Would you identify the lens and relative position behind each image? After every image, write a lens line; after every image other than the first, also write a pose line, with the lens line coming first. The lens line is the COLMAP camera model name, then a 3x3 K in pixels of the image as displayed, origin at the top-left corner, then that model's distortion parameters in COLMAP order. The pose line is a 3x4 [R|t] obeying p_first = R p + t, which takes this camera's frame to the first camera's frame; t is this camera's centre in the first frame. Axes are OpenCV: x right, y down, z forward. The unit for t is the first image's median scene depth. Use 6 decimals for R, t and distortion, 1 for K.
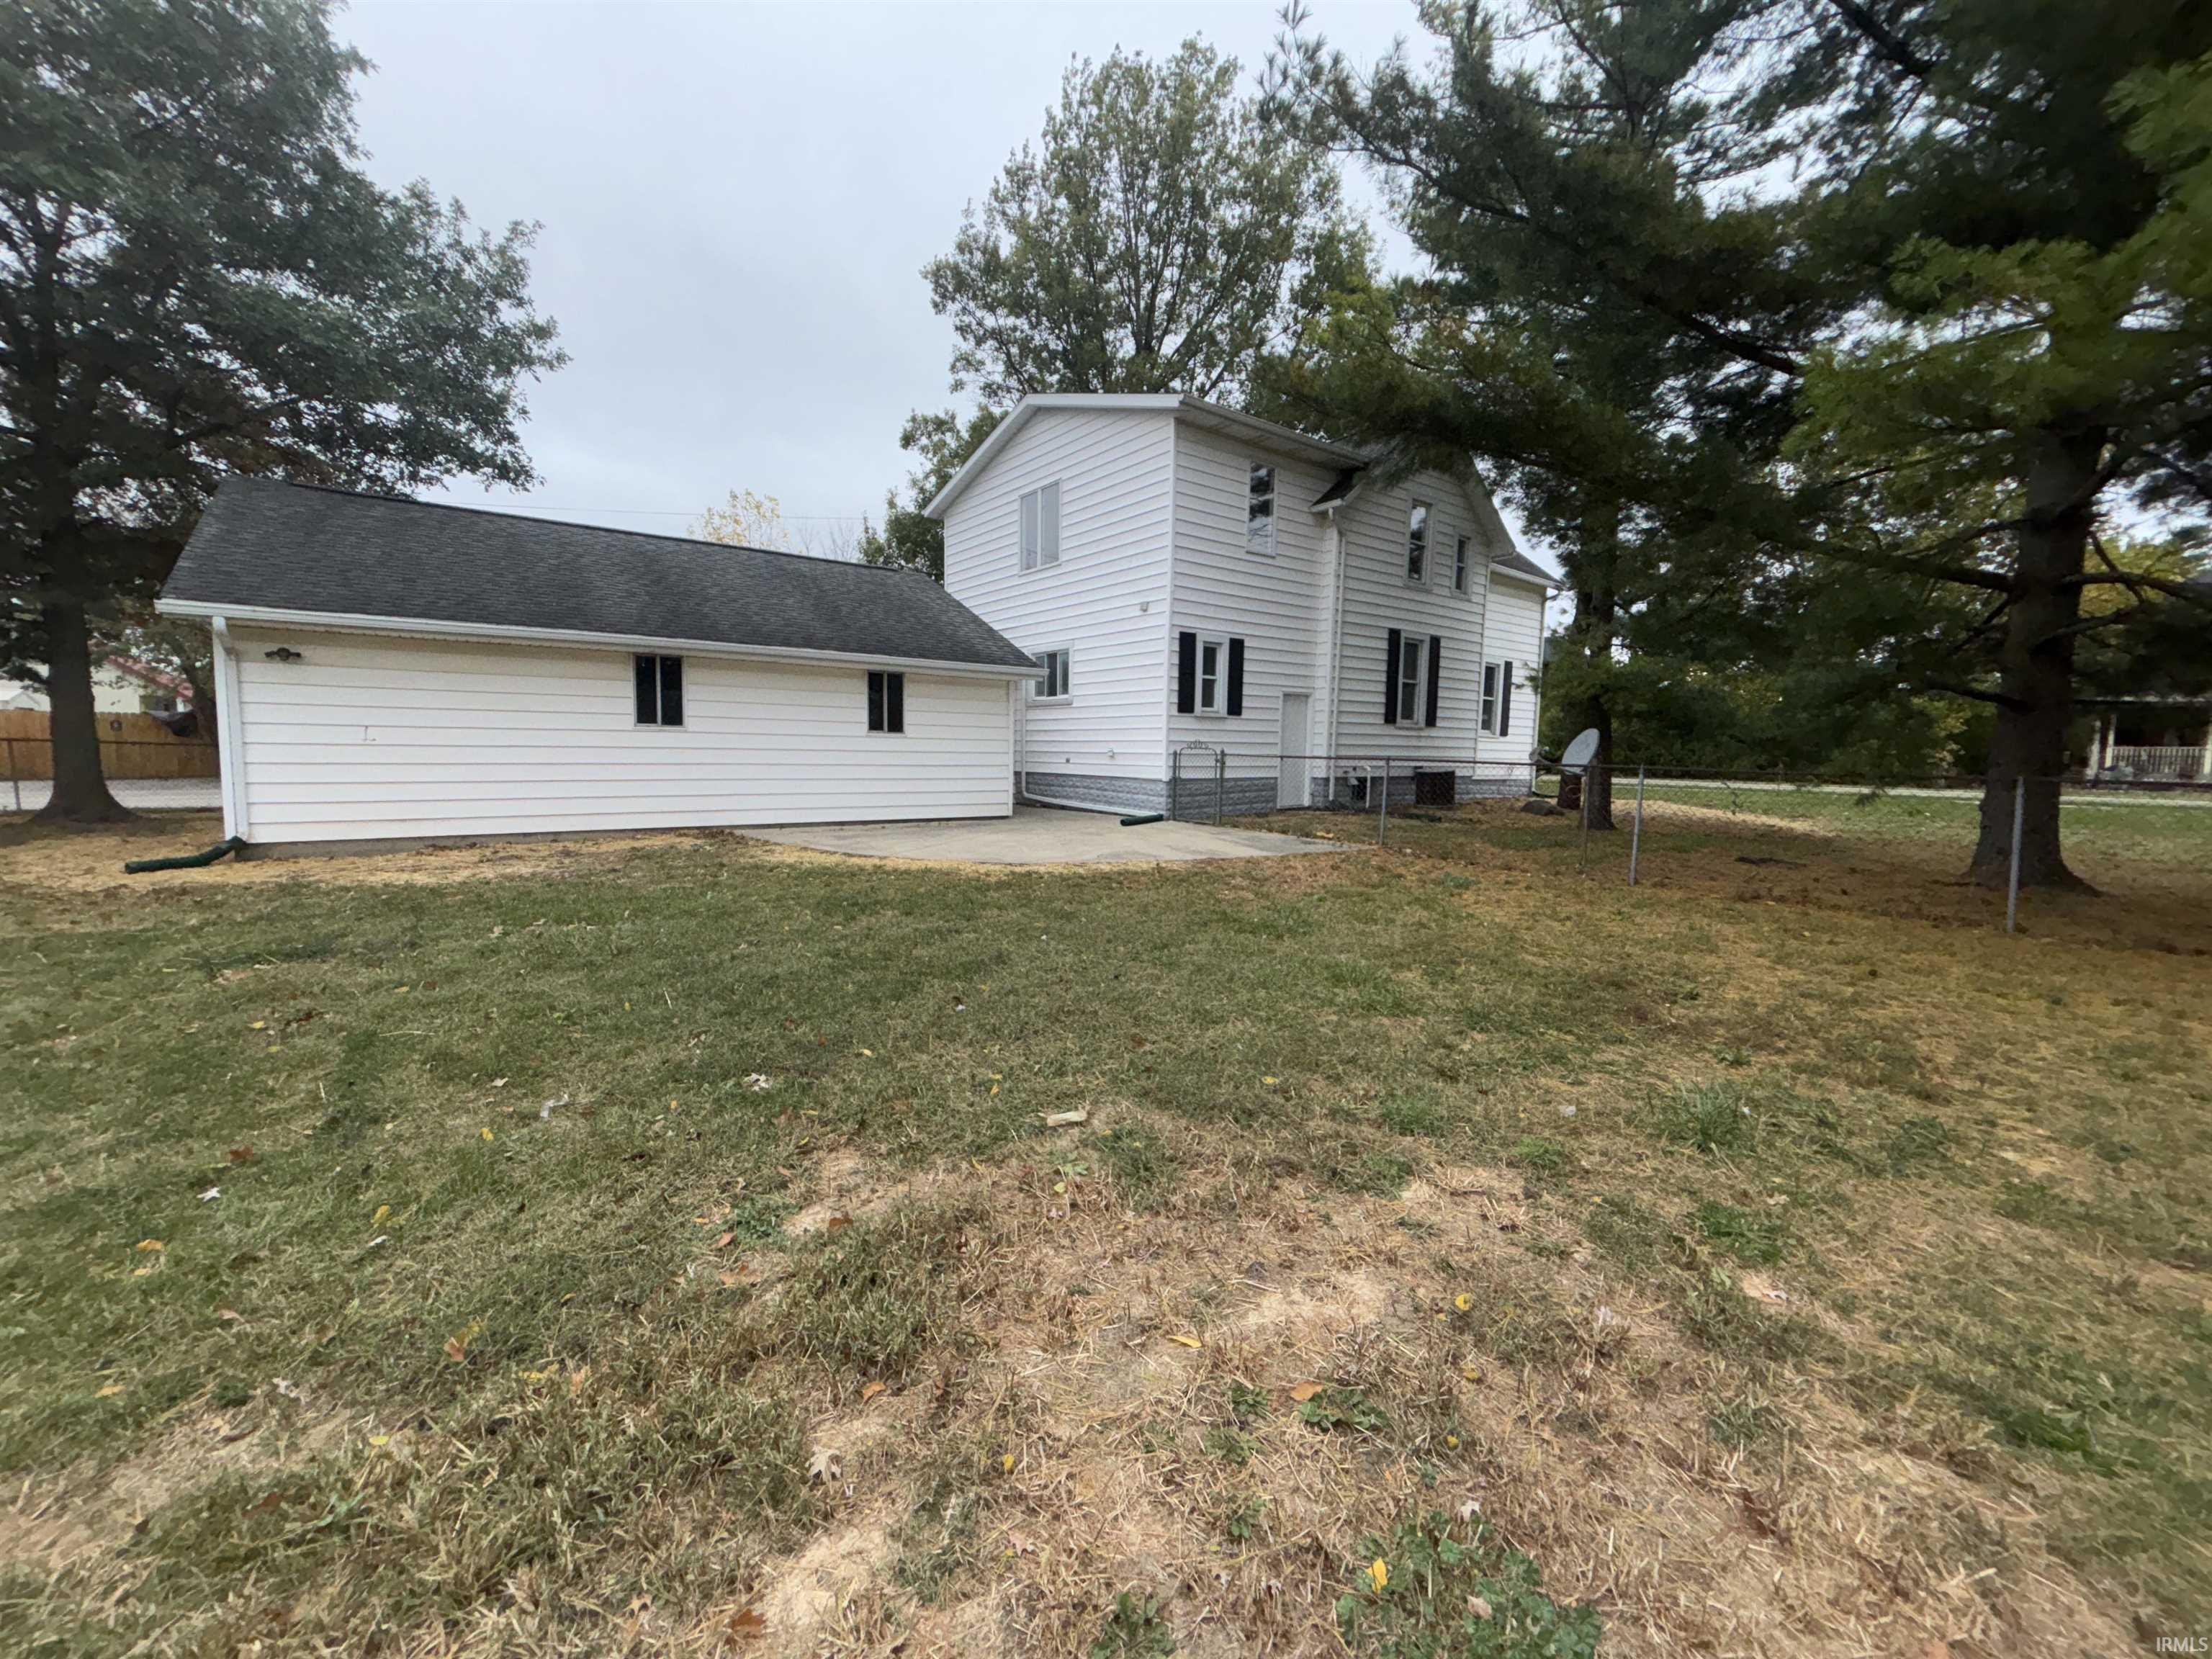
lens RADIAL K [[895.5, 0, 1123.2], [0, 895.5, 821.8], [0, 0, 1]] dist [-0.004635, -0.000086]
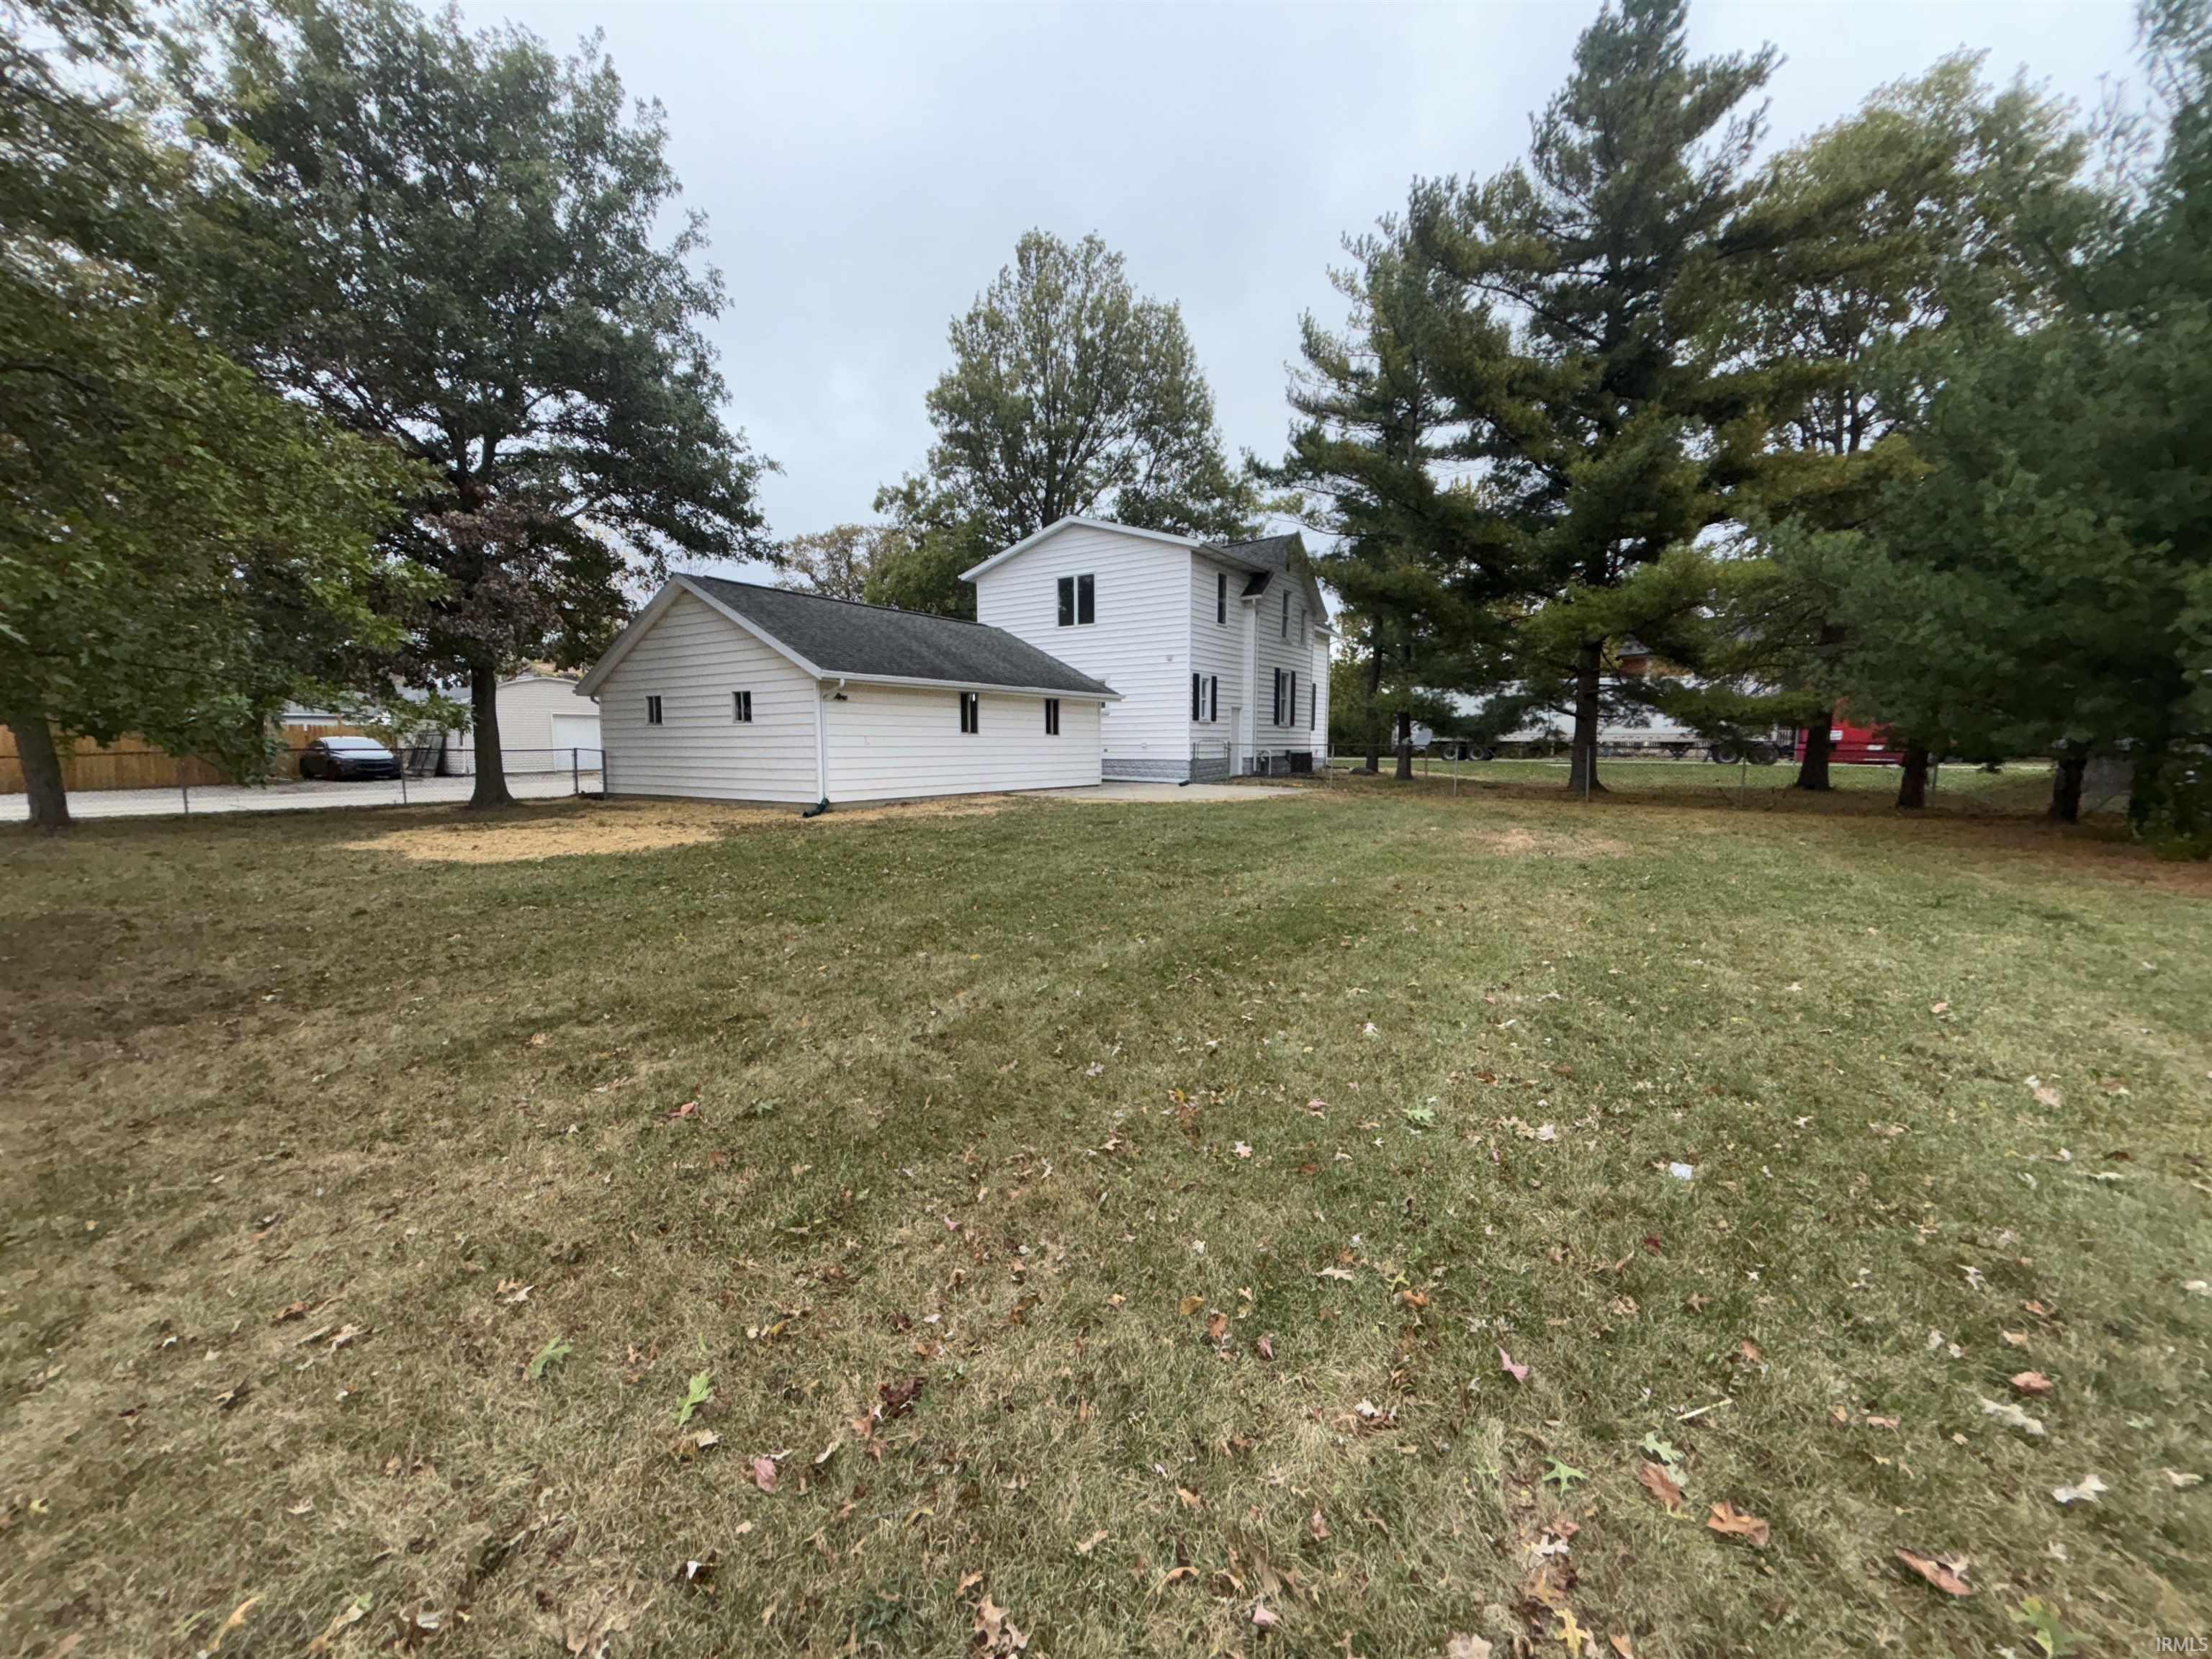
lens RADIAL K [[895.5, 0, 1089.2], [0, 895.5, 833.0], [0, 0, 1]] dist [-0.004635, -0.000086]
pose [[0.946875, -0.049746, 0.317732, -0.657418], [0.042648, 0.998662, 0.029258, 0.033233], [-0.318762, -0.014153, 0.947729, -0.543850]]
